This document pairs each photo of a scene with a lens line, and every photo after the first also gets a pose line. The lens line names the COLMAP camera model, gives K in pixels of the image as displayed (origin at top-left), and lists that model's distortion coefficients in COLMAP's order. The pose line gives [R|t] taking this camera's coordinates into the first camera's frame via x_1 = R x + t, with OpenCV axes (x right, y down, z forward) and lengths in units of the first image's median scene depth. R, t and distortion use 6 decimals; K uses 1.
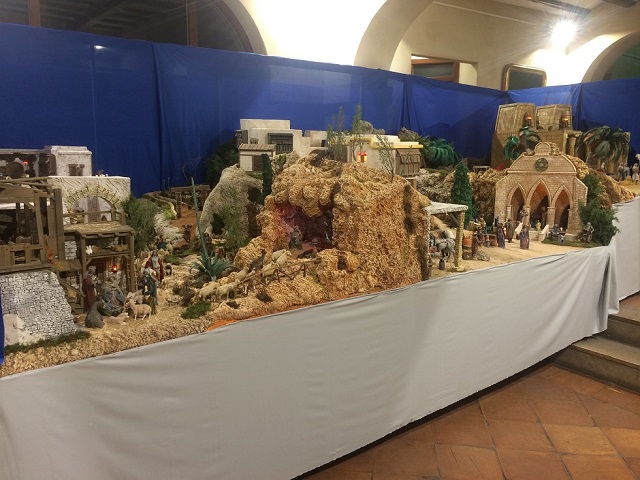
lens RADIAL K [[545.4, 0, 319.9], [0, 545.4, 237.5], [0, 0, 1]] dist [0.076063, -0.100234]
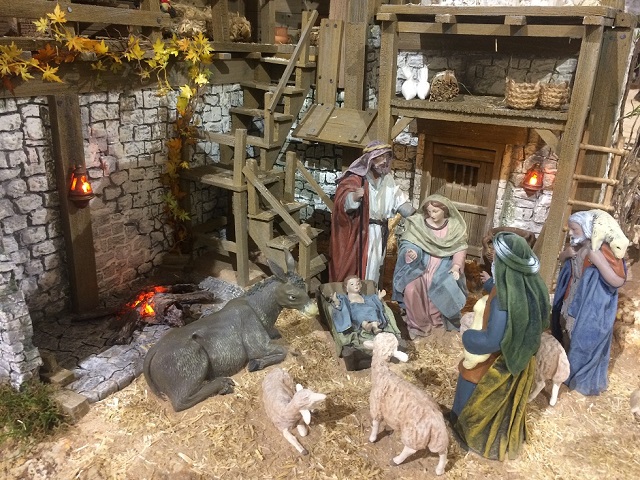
lens RADIAL K [[545.4, 0, 321.5], [0, 545.4, 239.6], [0, 0, 1]] dist [0.076063, -0.100234]
pose [[0.408439, 0.318969, -0.855240, -0.149624], [-0.165656, 0.947300, 0.274190, 0.023381], [0.897628, 0.029686, 0.439754, 0.678469]]
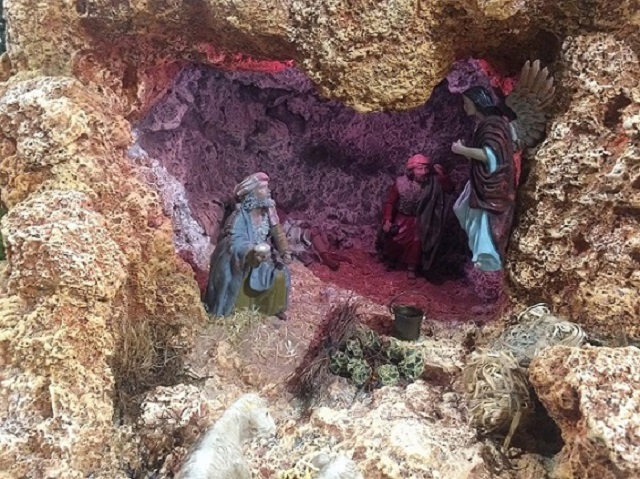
lens RADIAL K [[545.4, 0, 317.4], [0, 545.4, 238.8], [0, 0, 1]] dist [0.076063, -0.100234]
pose [[0.922477, -0.085547, 0.376454, -0.086189], [0.035111, 0.989689, 0.138863, -0.024095], [-0.384452, -0.114881, 0.915969, 0.839915]]
